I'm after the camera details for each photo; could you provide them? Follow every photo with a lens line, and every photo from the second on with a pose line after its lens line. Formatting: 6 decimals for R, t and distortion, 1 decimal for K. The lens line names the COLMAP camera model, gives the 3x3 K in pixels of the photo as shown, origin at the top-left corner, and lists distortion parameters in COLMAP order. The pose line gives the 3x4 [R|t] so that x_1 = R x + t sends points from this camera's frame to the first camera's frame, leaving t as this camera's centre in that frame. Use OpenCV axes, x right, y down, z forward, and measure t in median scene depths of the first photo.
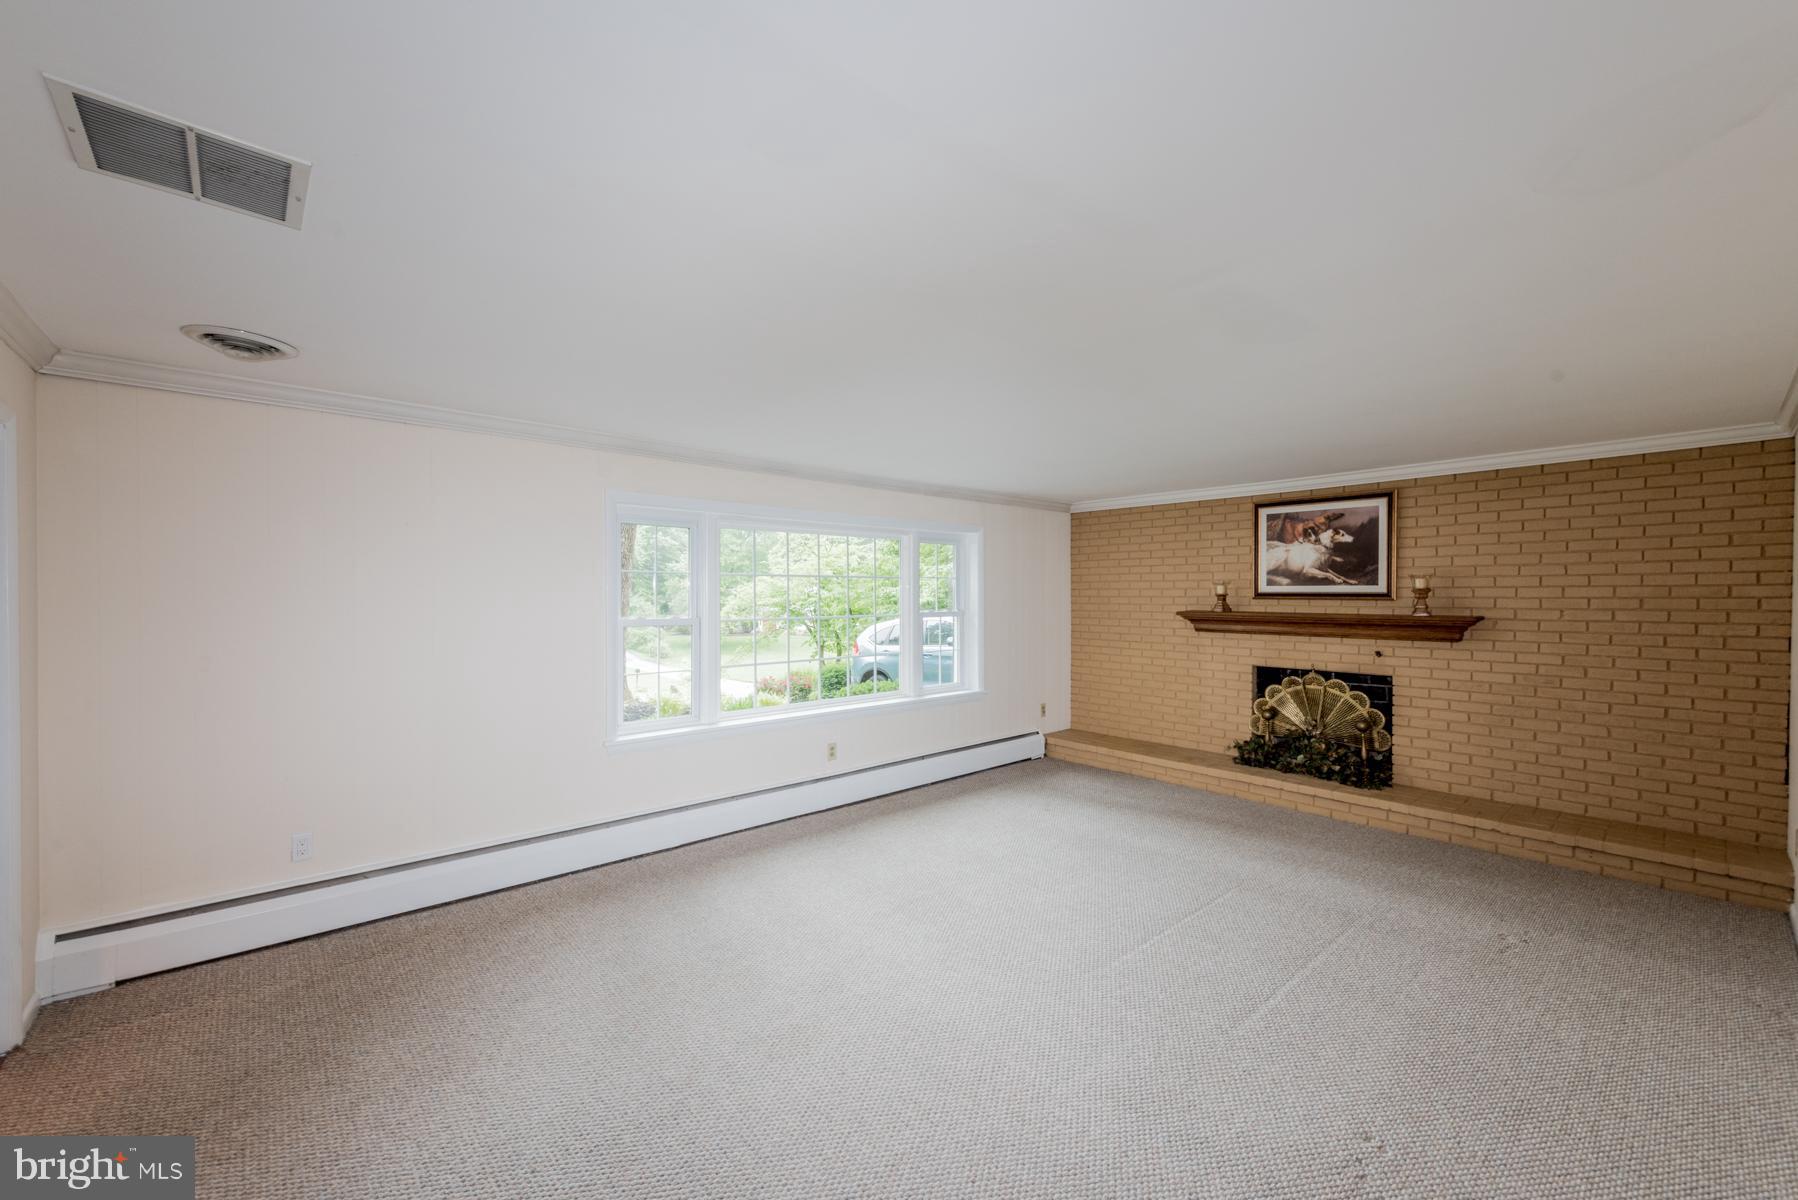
lens RADIAL K [[710.0, 0, 847.6], [0, 710.0, 596.6], [0, 0, 1]] dist [-0.001730, 0.000046]
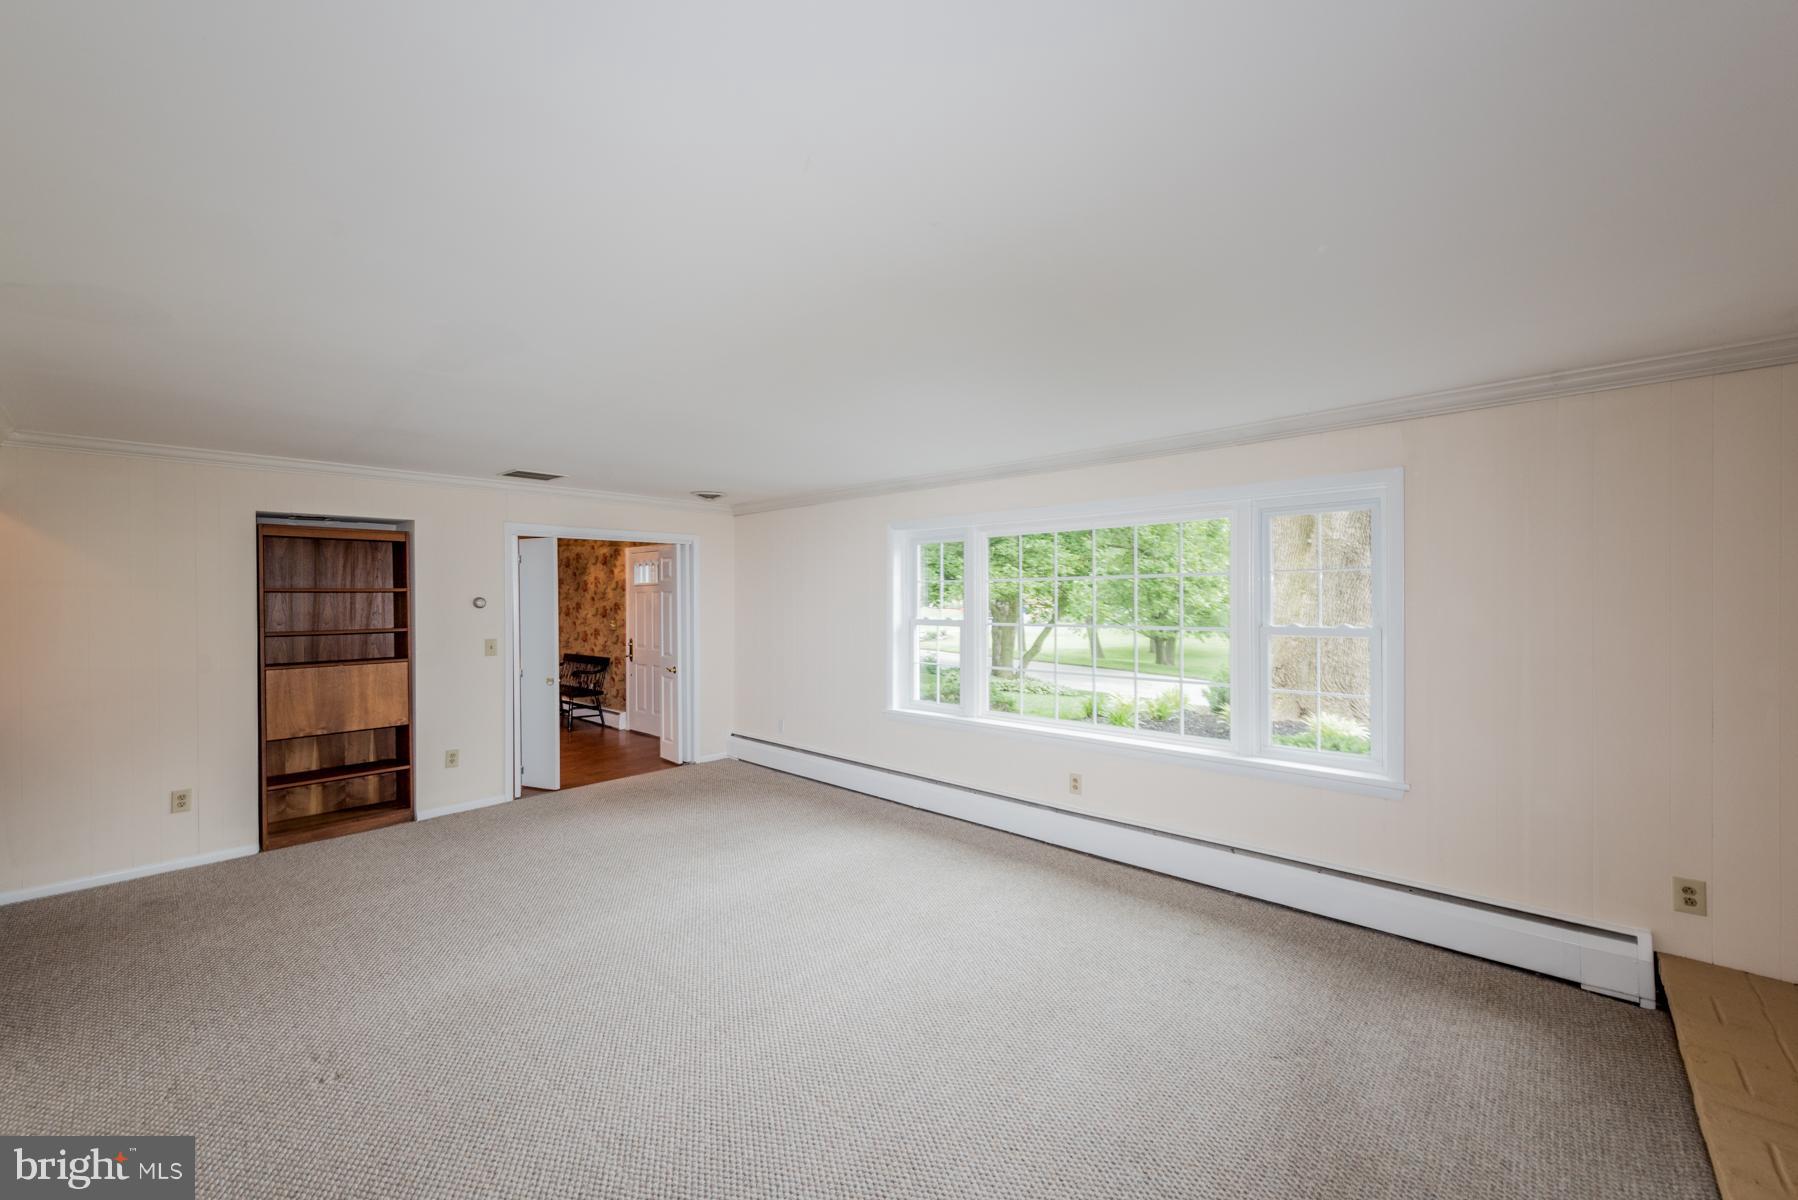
lens RADIAL K [[710.0, 0, 902.1], [0, 710.0, 597.8], [0, 0, 1]] dist [-0.001730, 0.000046]
pose [[0.121176, -0.005301, -0.992617, 0.795643], [-0.006050, 0.999963, -0.006079, 0.001649], [0.992613, 0.006742, 0.121139, 0.686871]]
